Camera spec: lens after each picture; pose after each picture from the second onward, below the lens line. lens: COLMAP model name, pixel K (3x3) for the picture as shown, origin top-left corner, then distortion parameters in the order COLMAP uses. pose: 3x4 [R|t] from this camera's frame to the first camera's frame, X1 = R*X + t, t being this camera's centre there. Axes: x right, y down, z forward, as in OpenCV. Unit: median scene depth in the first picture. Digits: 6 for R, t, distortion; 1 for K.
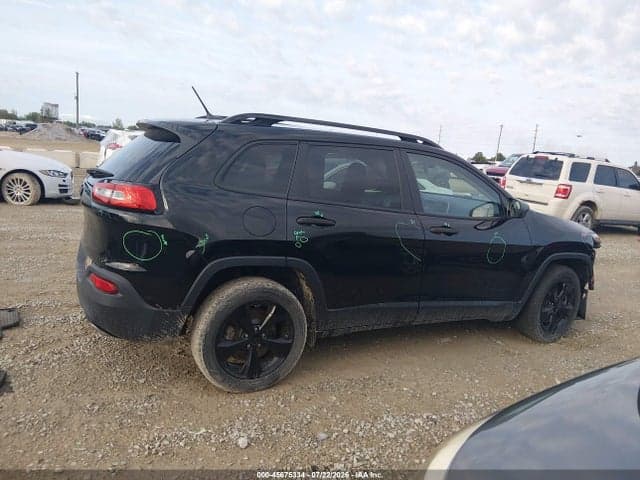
lens RADIAL K [[569.5, 0, 320.0], [0, 569.5, 240.0], [0, 0, 1]] dist [-0.001222, -0.007963]
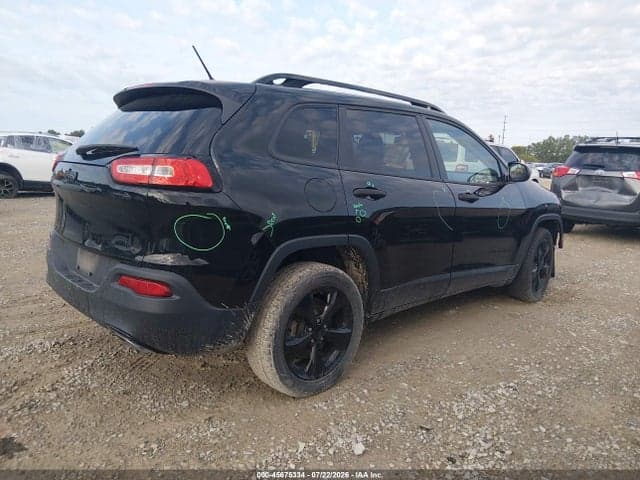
lens RADIAL K [[575.3, 0, 340.8], [0, 575.3, 239.4], [0, 0, 1]] dist [-0.016342, -0.019320]
pose [[0.947624, -0.089930, 0.306465, -0.335267], [0.087526, 0.995928, 0.021608, 0.017176], [-0.307161, 0.006347, 0.951637, 0.153593]]
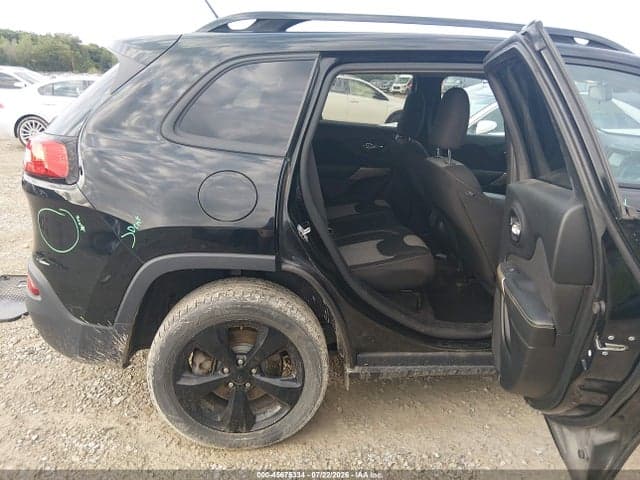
lens RADIAL K [[569.5, 0, 320.0], [0, 569.5, 240.0], [0, 0, 1]] dist [-0.001222, -0.007963]
pose [[0.907400, 0.075657, -0.413402, 0.222234], [-0.018977, 0.990036, 0.139533, -0.070133], [0.419839, -0.118767, 0.899794, 0.472592]]
